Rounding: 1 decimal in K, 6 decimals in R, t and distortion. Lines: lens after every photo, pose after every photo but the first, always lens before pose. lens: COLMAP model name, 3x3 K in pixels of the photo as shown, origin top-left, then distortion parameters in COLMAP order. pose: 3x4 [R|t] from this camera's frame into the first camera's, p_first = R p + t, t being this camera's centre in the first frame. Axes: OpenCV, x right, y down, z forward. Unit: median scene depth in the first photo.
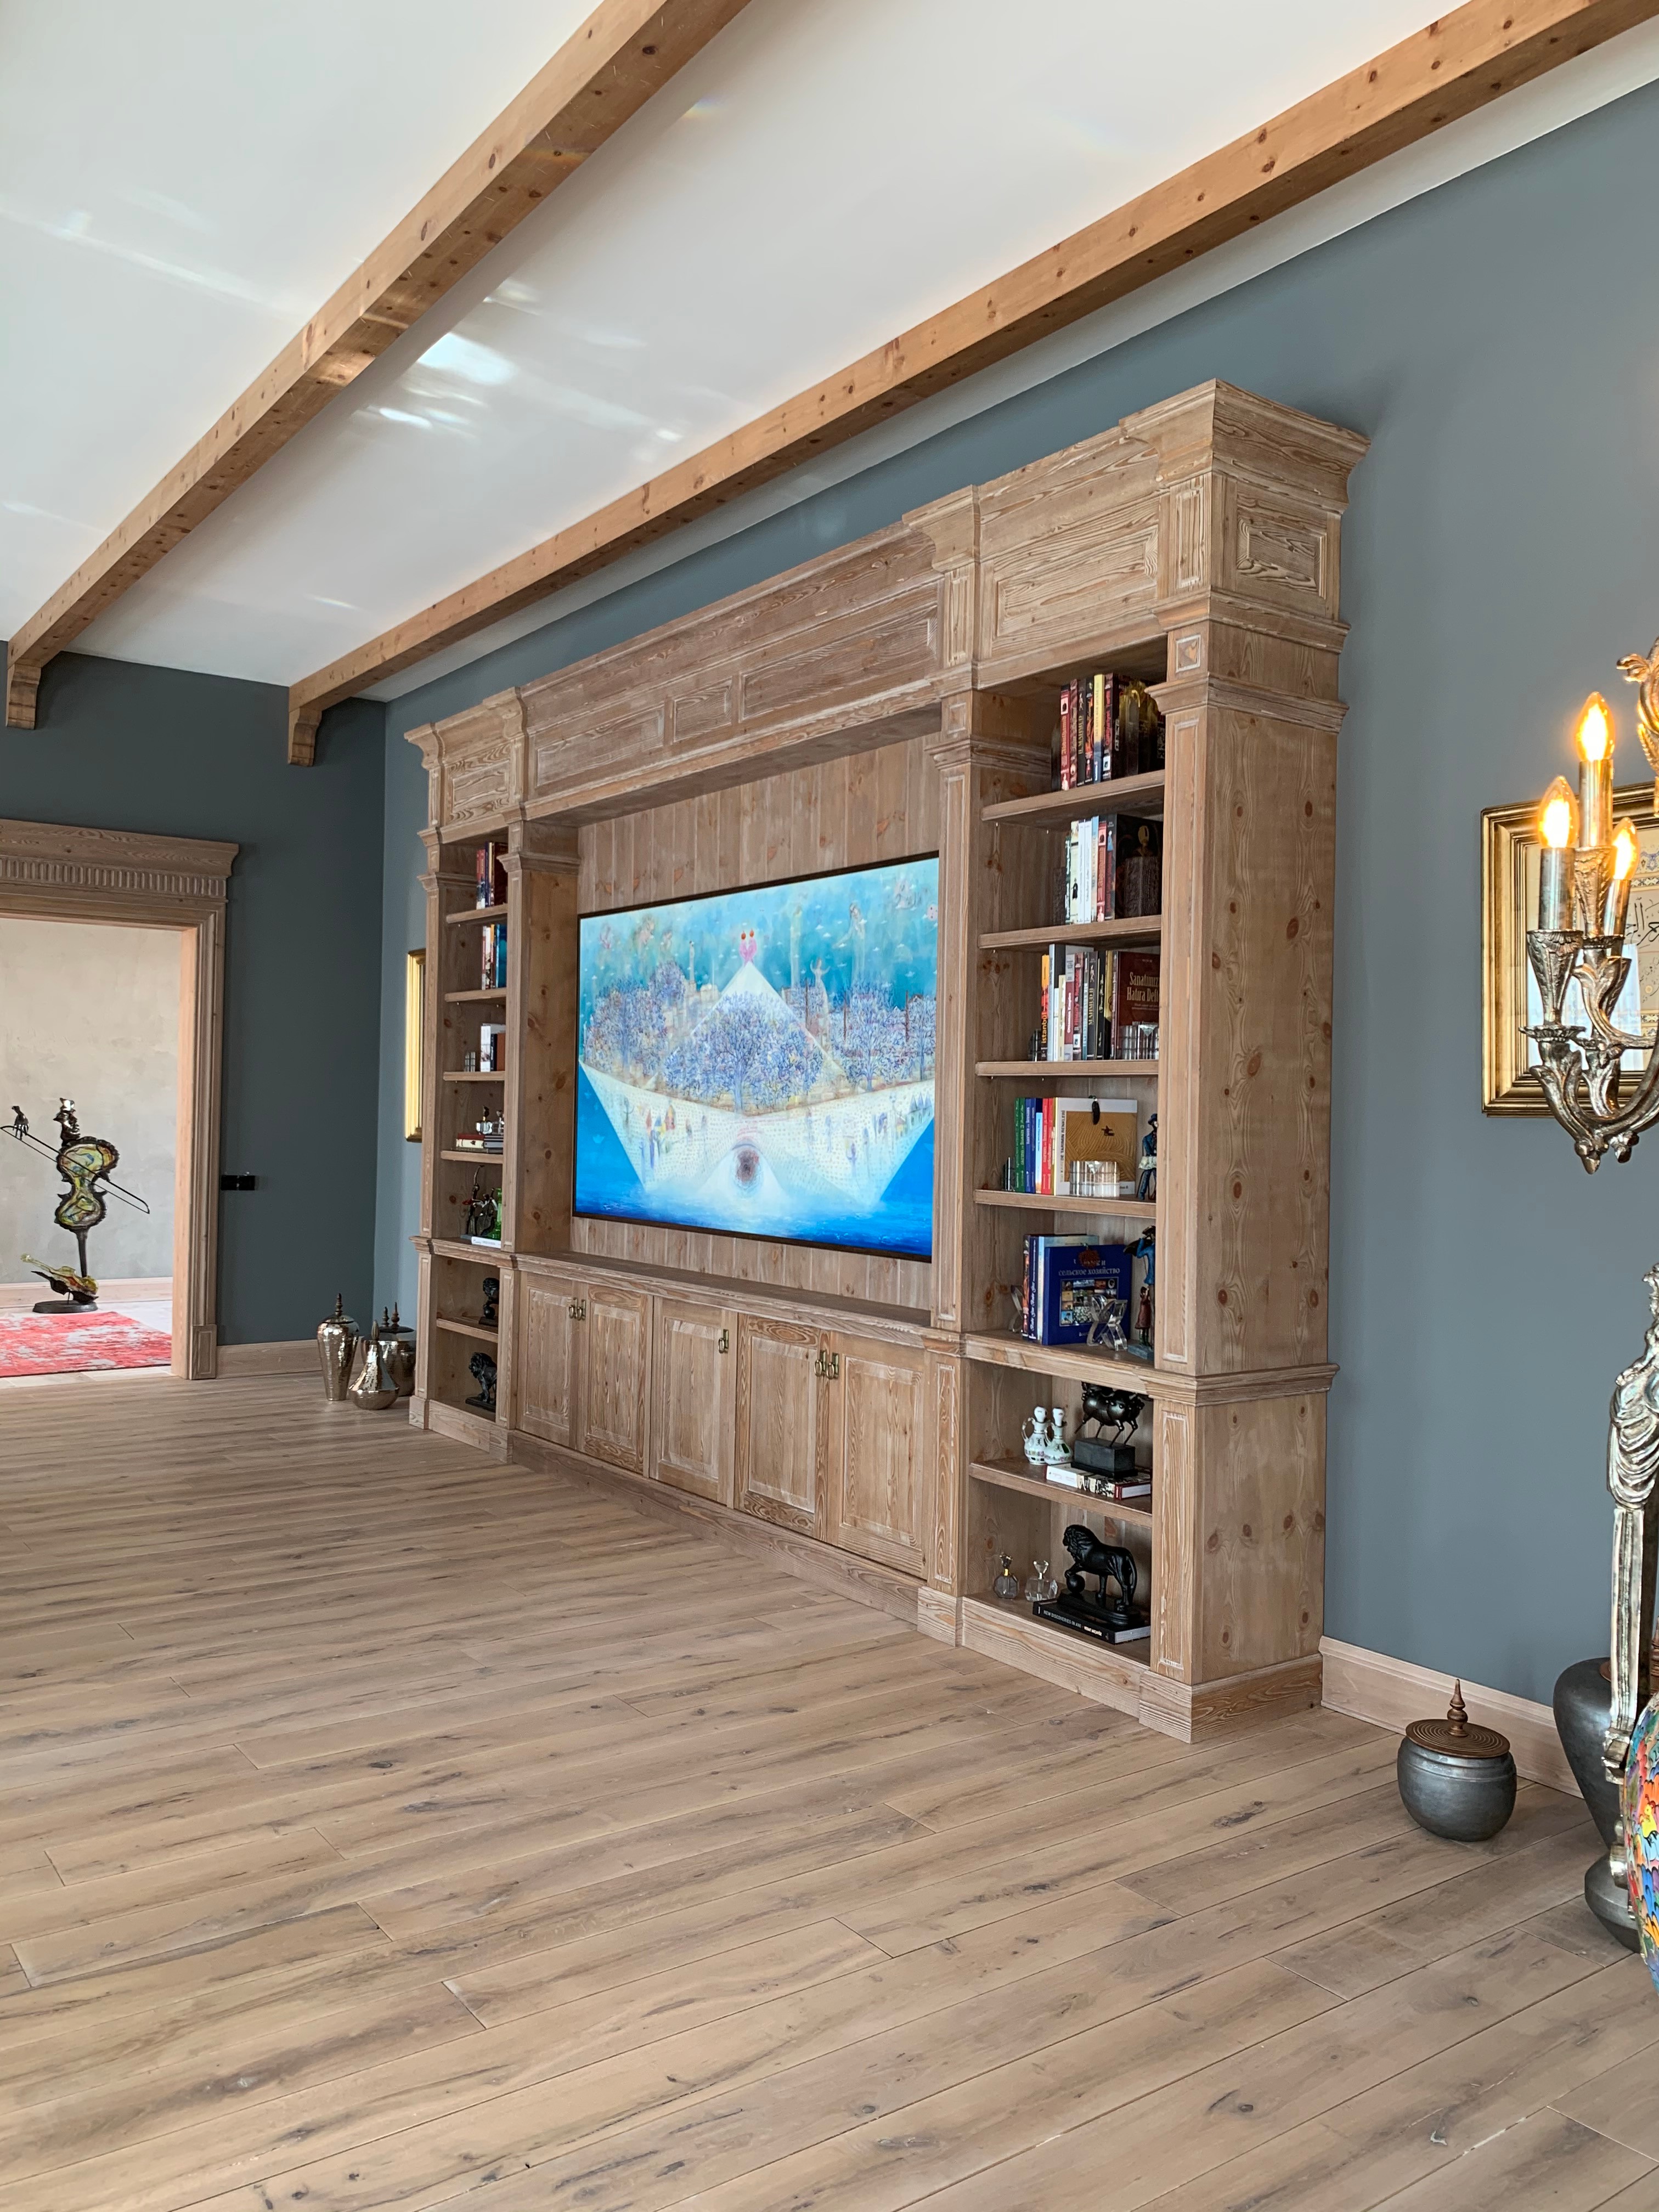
lens RADIAL K [[1707.1, 0, 860.7], [0, 1707.1, 1063.2], [0, 0, 1]] dist [0.005841, -0.024253]
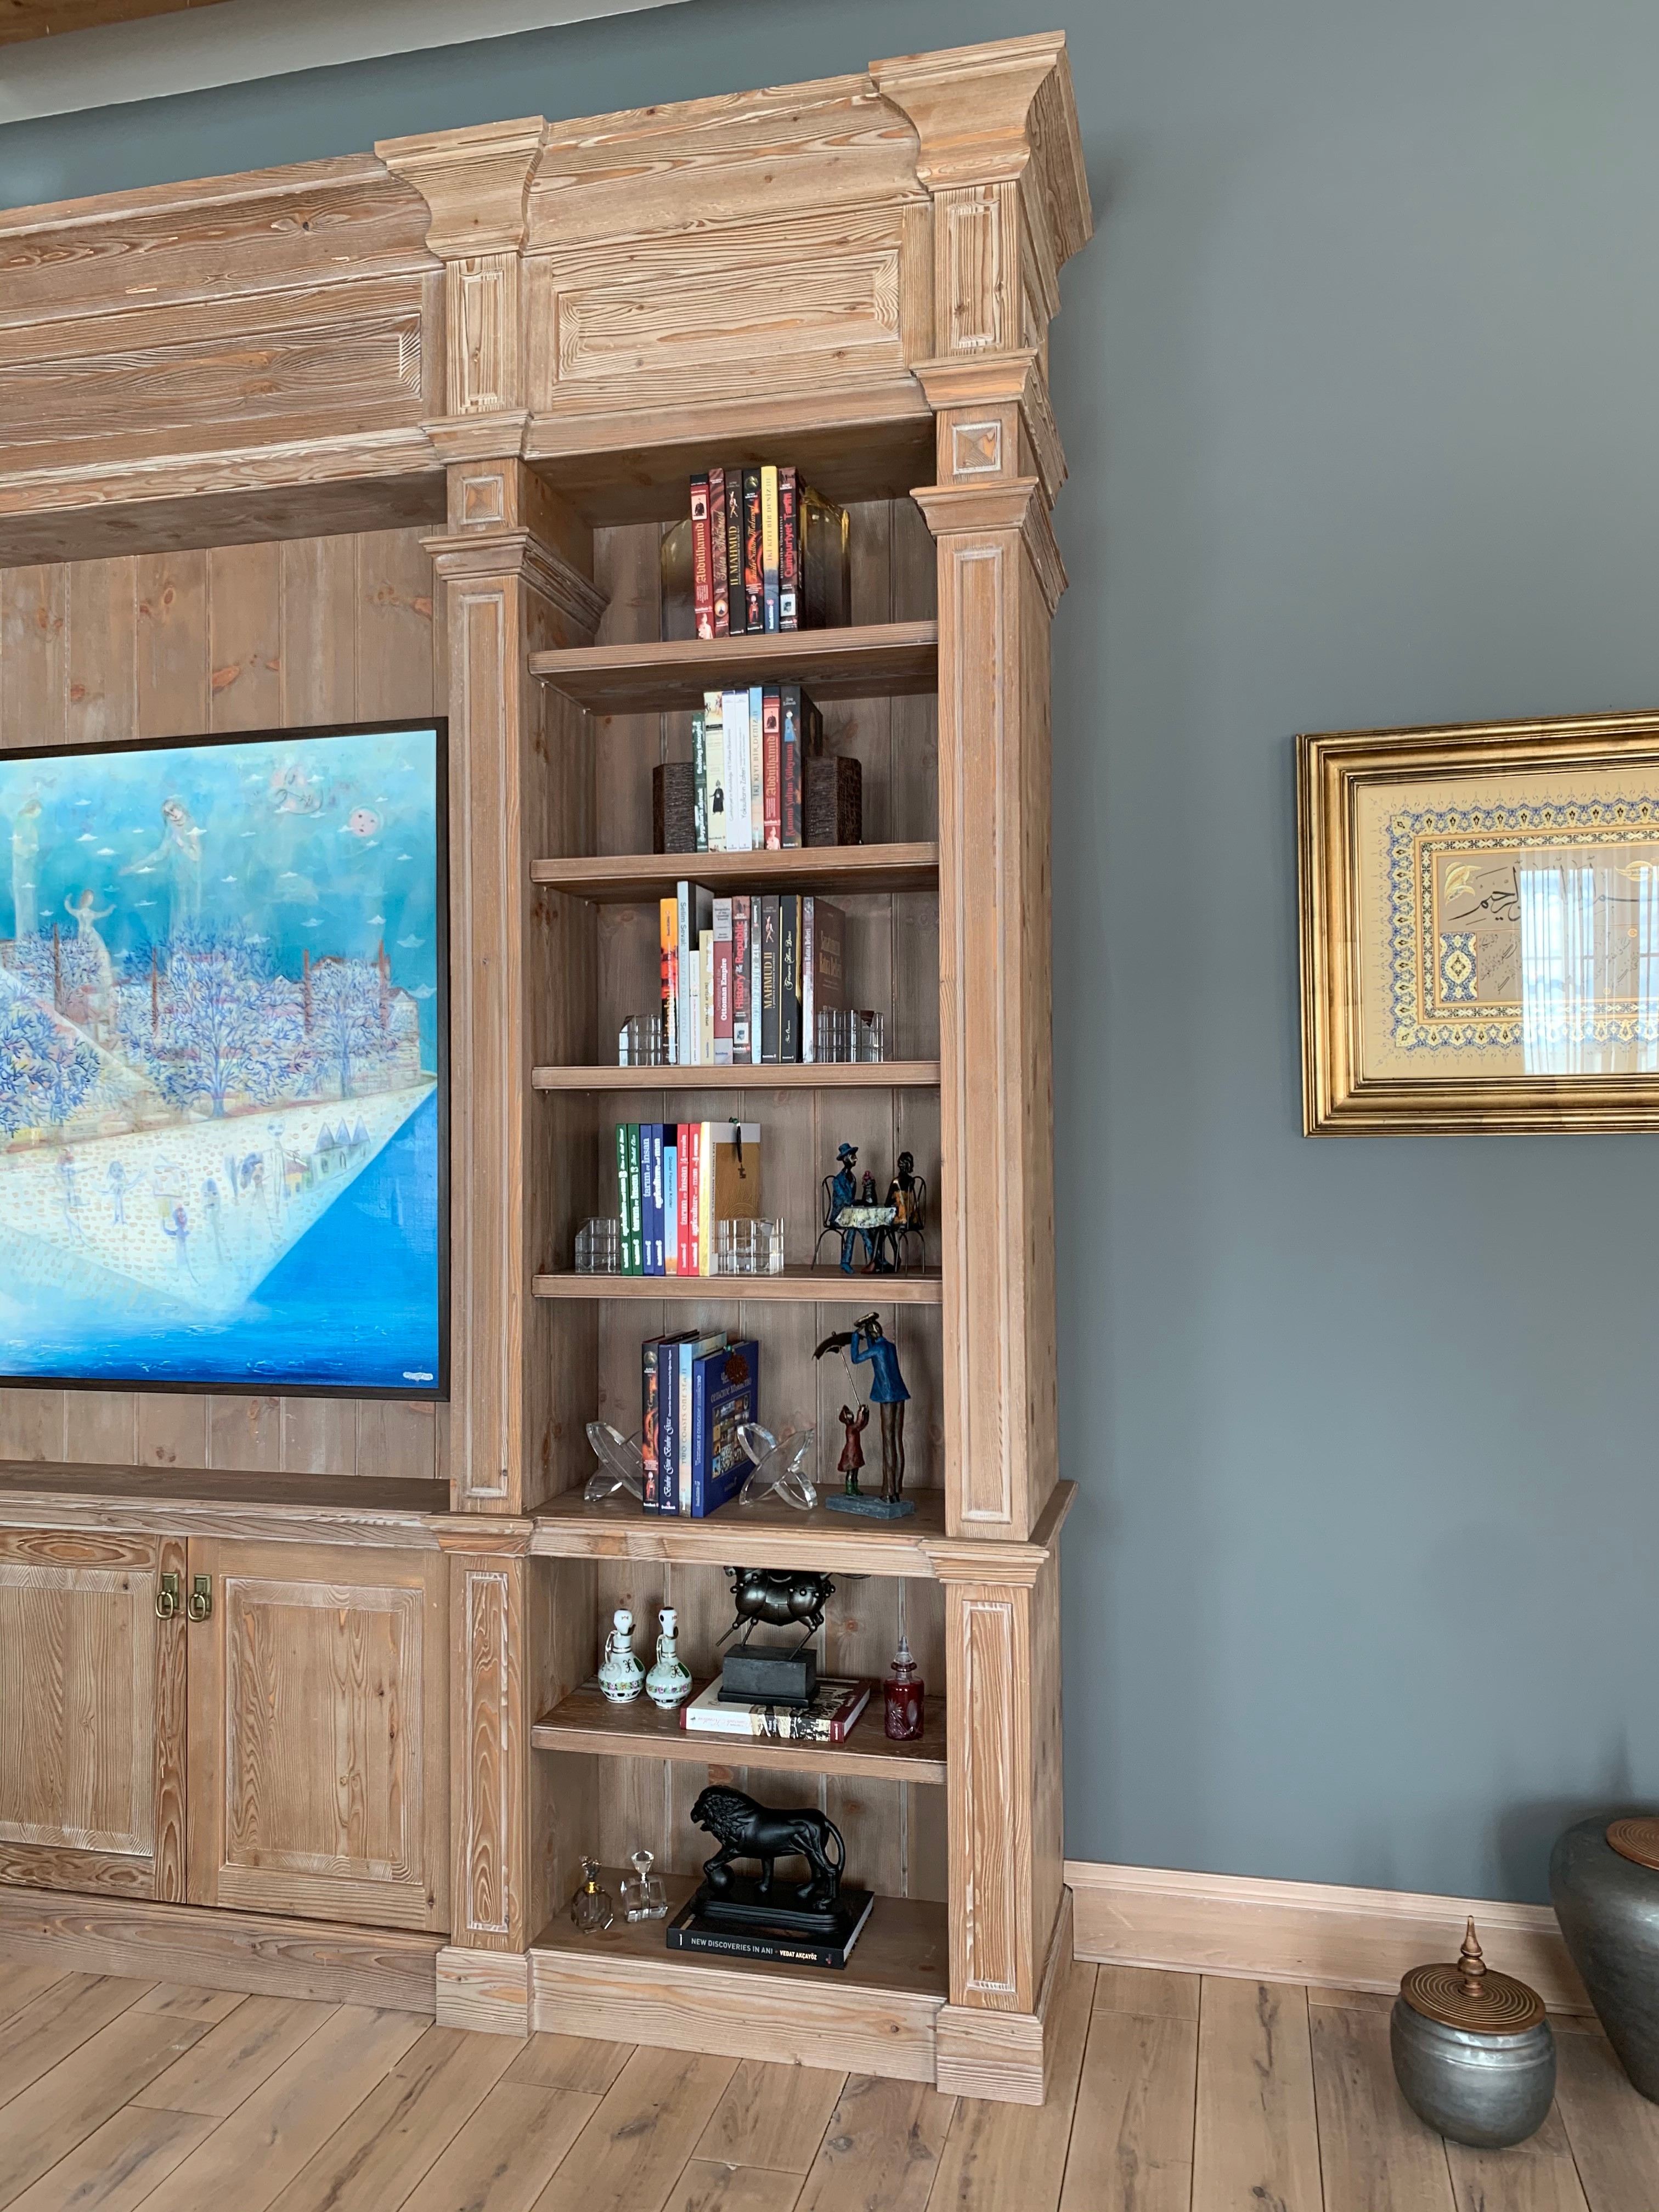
lens RADIAL K [[1707.1, 0, 833.8], [0, 1707.1, 1081.7], [0, 0, 1]] dist [0.005841, -0.024253]
pose [[0.766466, -0.002952, 0.642278, -0.244588], [0.002476, 0.999996, 0.001641, 0.003864], [-0.642280, 0.000332, 0.766470, 0.466186]]
